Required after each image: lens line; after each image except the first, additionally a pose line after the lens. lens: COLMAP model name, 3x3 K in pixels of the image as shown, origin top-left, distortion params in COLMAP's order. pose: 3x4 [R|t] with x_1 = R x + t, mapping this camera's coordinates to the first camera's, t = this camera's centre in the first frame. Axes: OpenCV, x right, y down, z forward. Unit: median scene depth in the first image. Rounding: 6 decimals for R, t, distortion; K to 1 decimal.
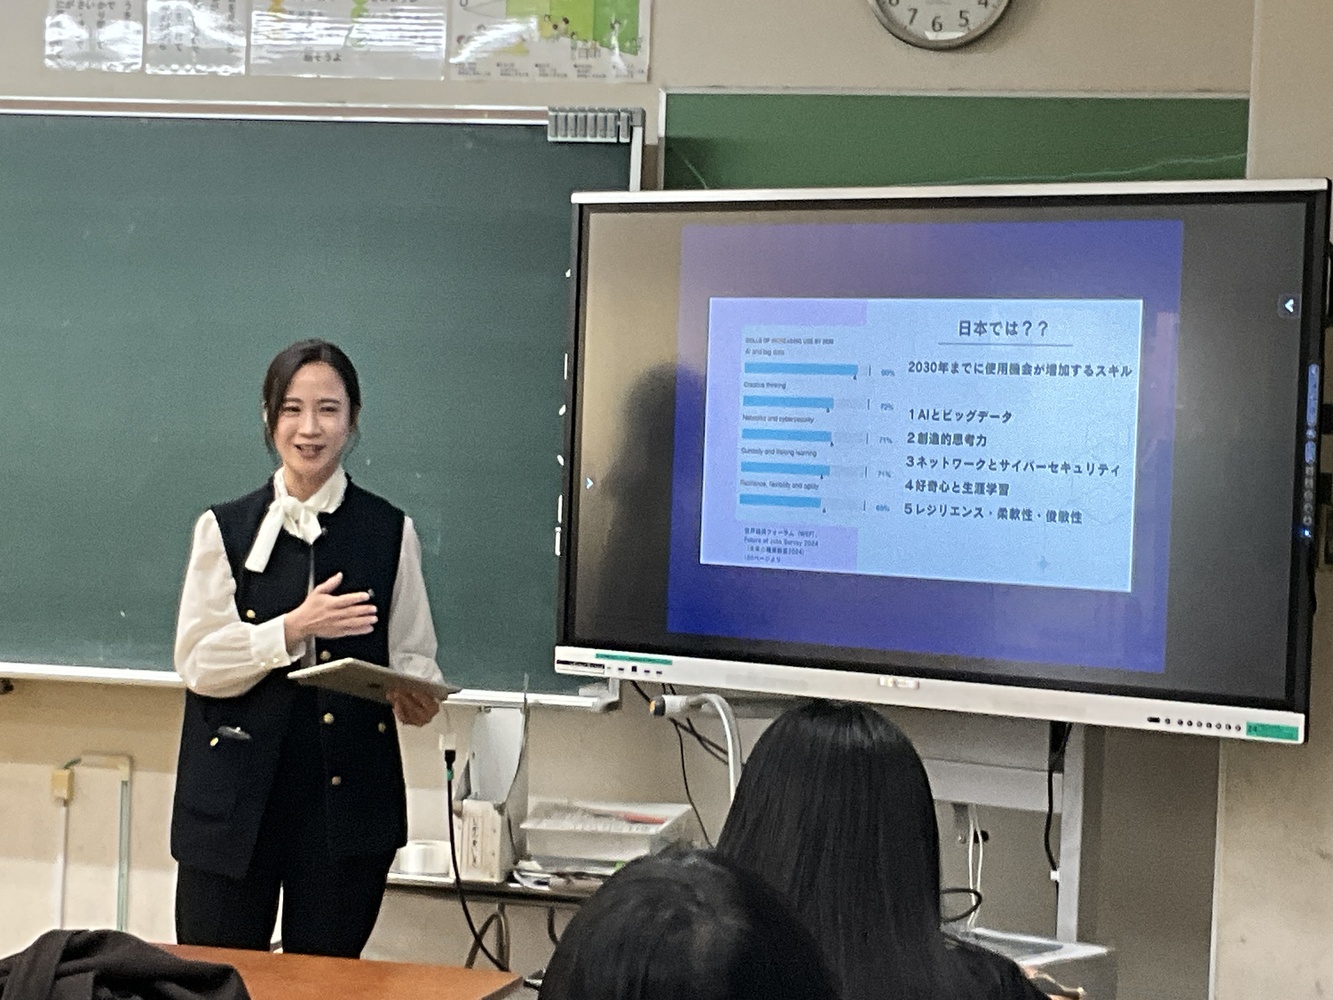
lens RADIAL K [[3061.2, 0, 652.6], [0, 3061.2, 489.8], [0, 0, 1]] dist [0.065262, 0.000000]
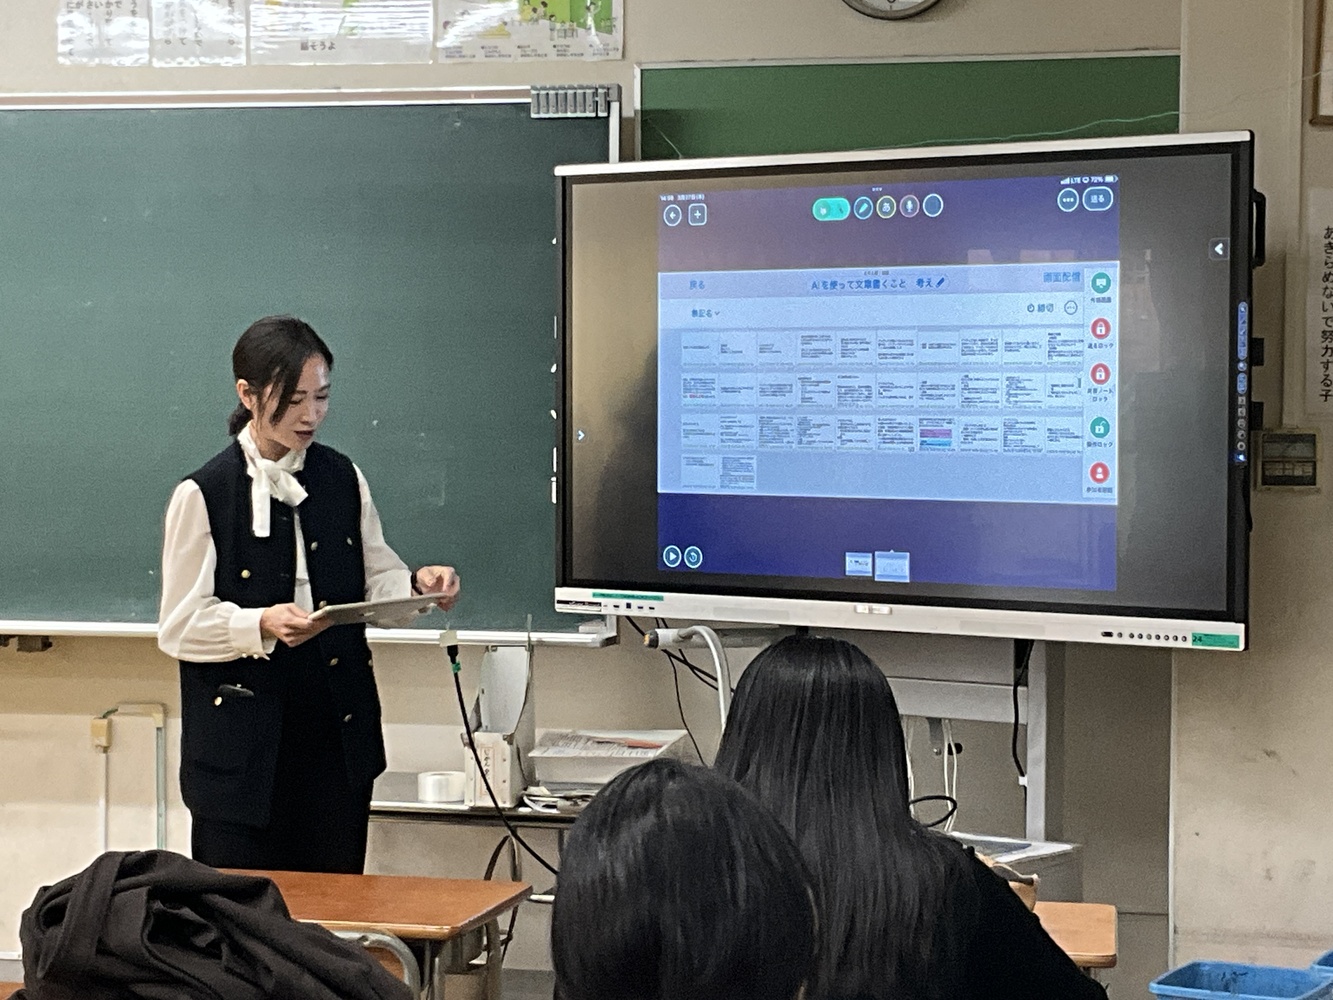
lens RADIAL K [[2917.5, 0, 694.5], [0, 2917.5, 492.5], [0, 0, 1]] dist [0.058494, 0.000000]
pose [[0.999241, -0.035786, 0.015368, 0.002743], [0.035493, 0.999191, 0.018932, -0.000024], [-0.016033, -0.018372, 0.999703, -0.028121]]
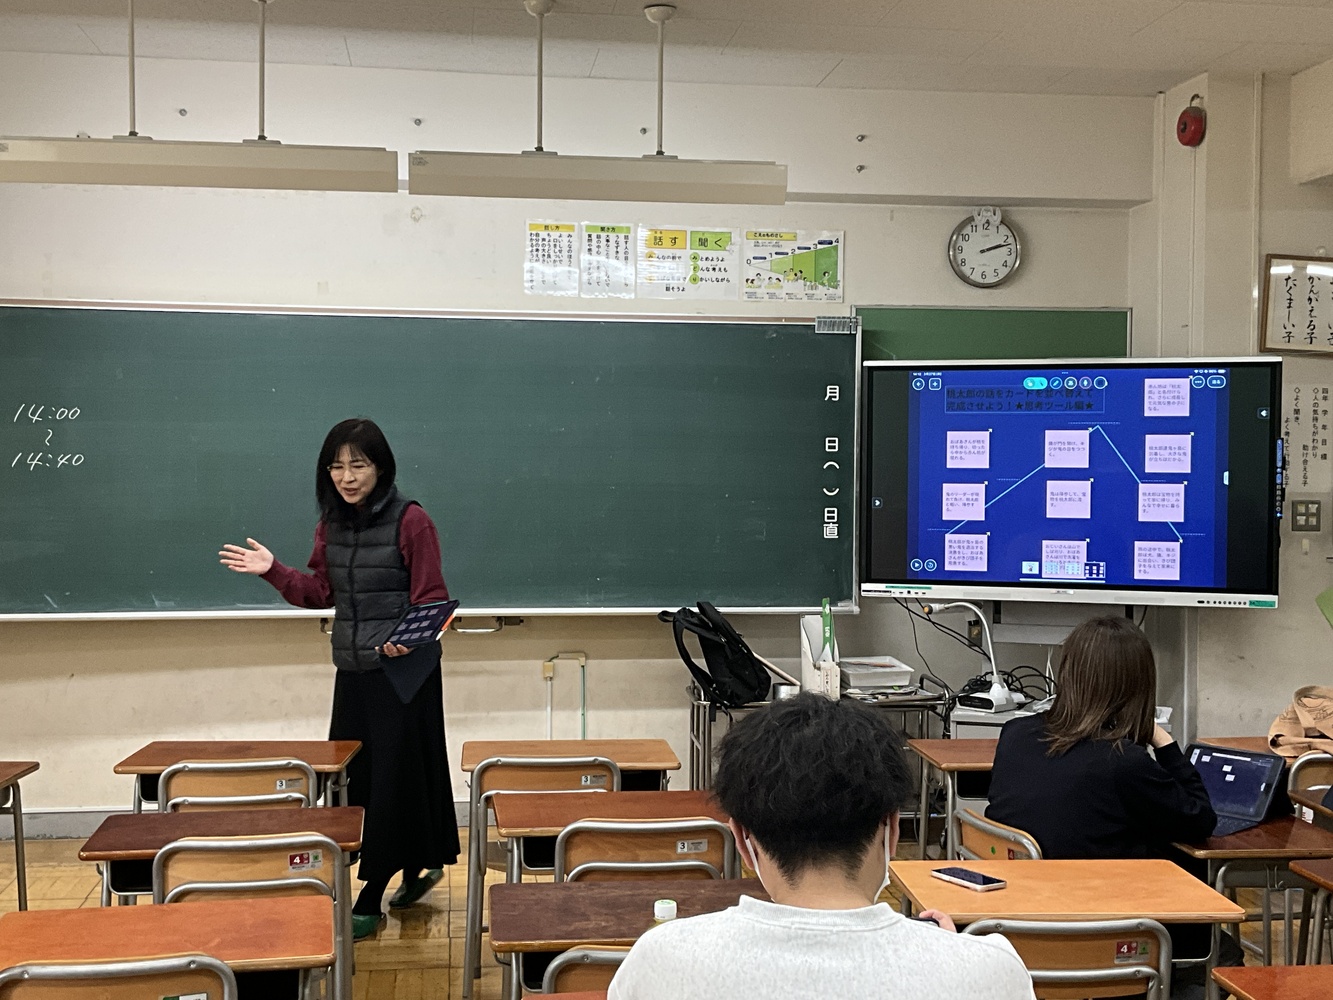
lens RADIAL K [[1642.2, 0, 654.9], [0, 1642.2, 502.3], [0, 0, 1]] dist [0.085784, 0.000000]
pose [[0.932043, -0.044202, 0.359641, -0.557778], [0.035741, 0.998906, 0.030145, -0.041198], [-0.360581, -0.015243, 0.932603, 0.028715]]
